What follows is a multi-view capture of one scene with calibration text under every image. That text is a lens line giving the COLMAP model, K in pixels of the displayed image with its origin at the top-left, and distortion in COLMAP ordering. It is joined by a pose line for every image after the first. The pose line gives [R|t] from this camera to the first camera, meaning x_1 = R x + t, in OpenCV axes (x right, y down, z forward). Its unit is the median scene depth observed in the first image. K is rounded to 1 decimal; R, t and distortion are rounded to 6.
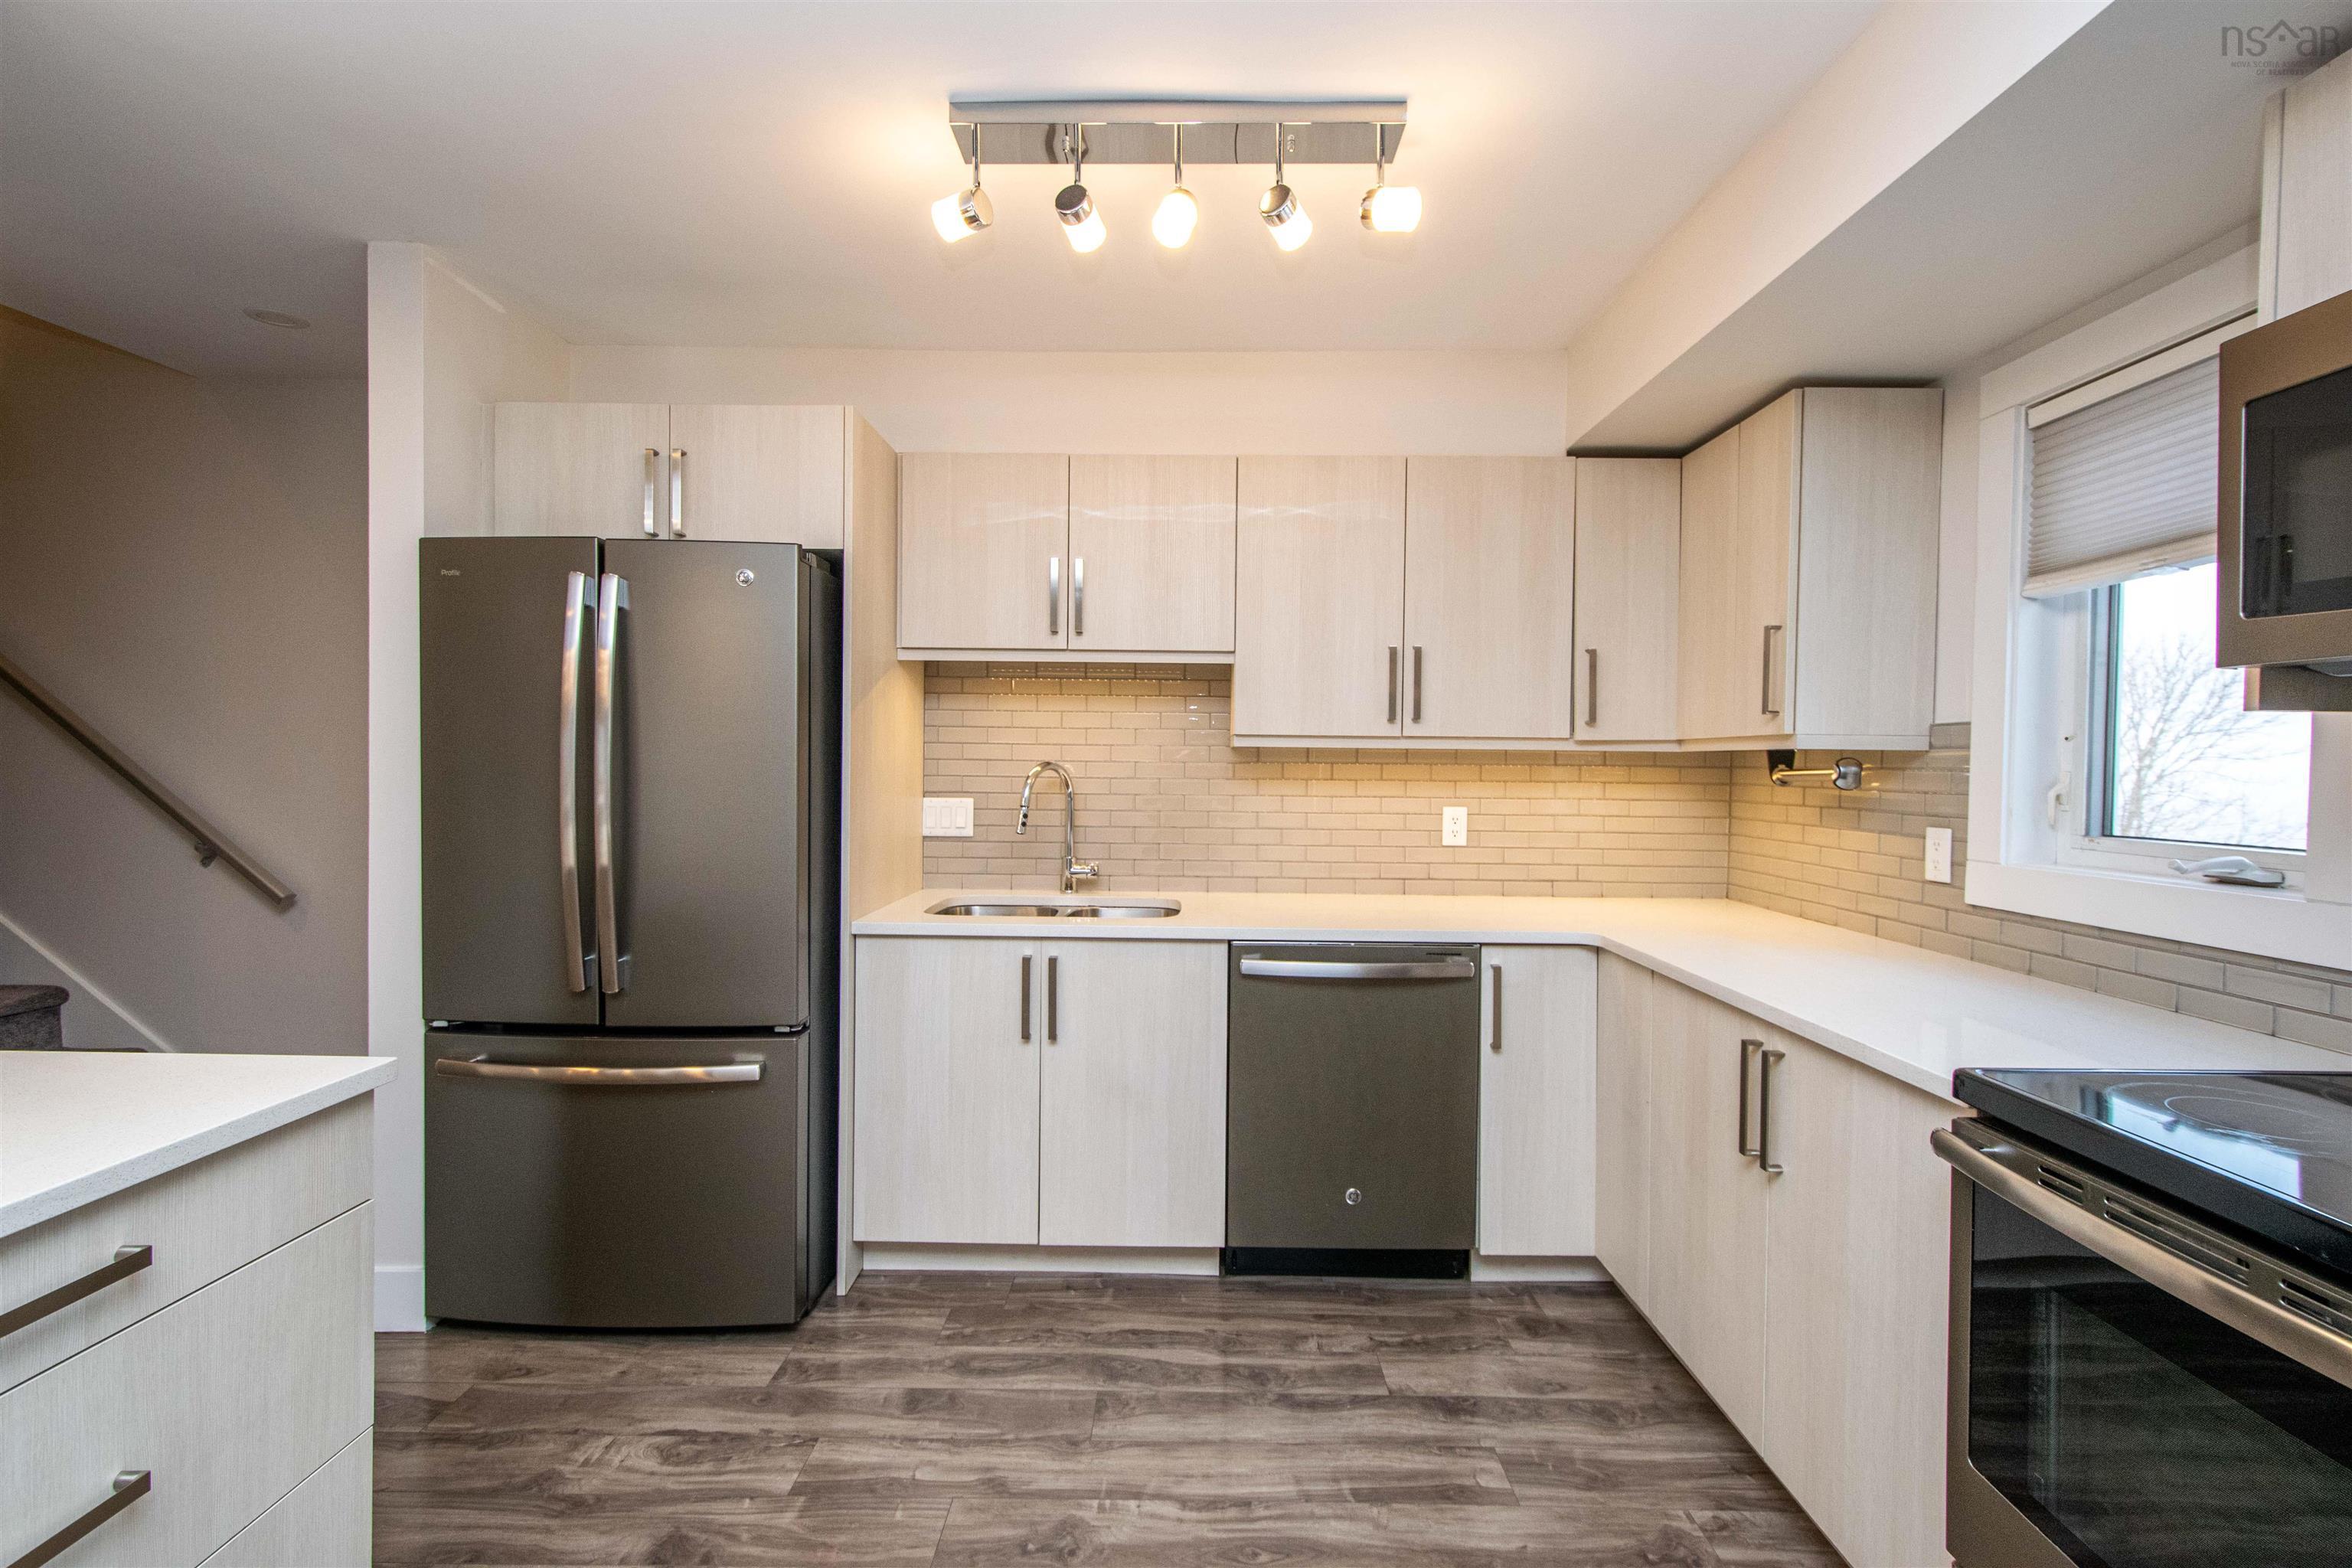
lens RADIAL K [[1036.2, 0, 1184.8], [0, 1036.2, 783.2], [0, 0, 1]] dist [0.001532, -0.000311]
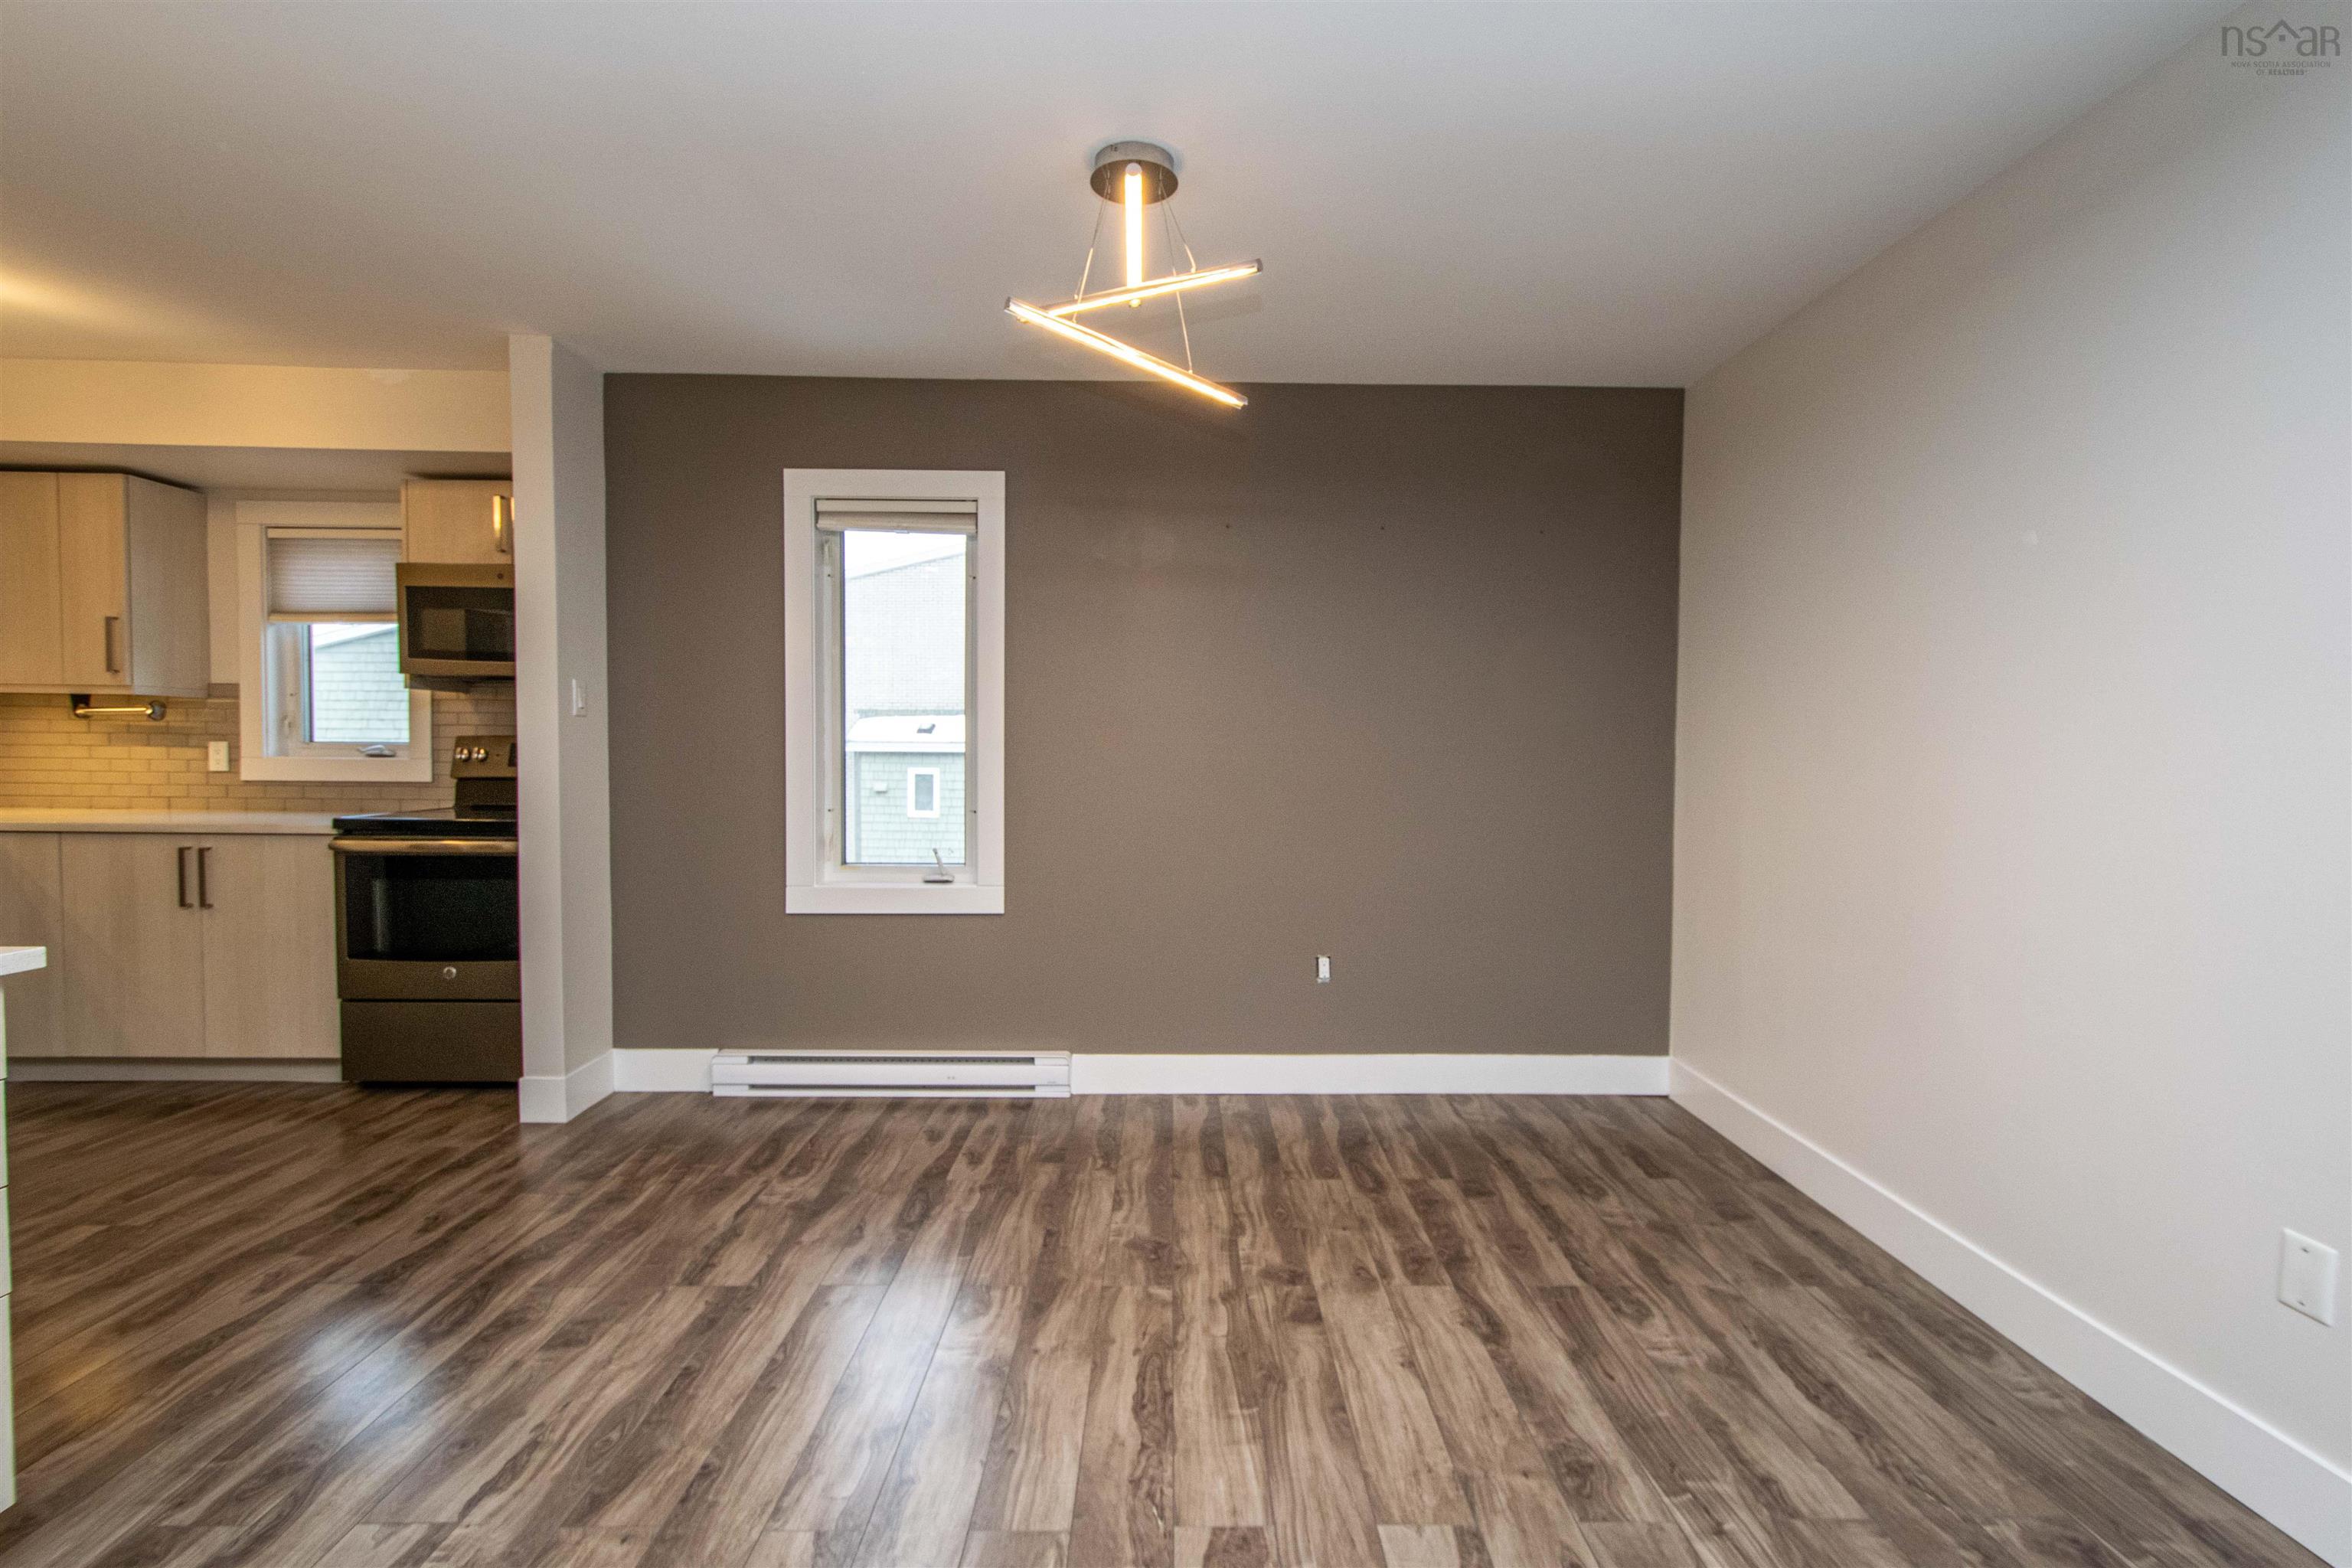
lens RADIAL K [[1036.2, 0, 1184.8], [0, 1036.2, 783.2], [0, 0, 1]] dist [0.001532, -0.000311]
pose [[-0.024321, -0.047407, 0.998580, -0.923608], [0.006065, 0.998850, 0.047568, 0.032896], [-0.999686, 0.007213, -0.024005, -0.527840]]
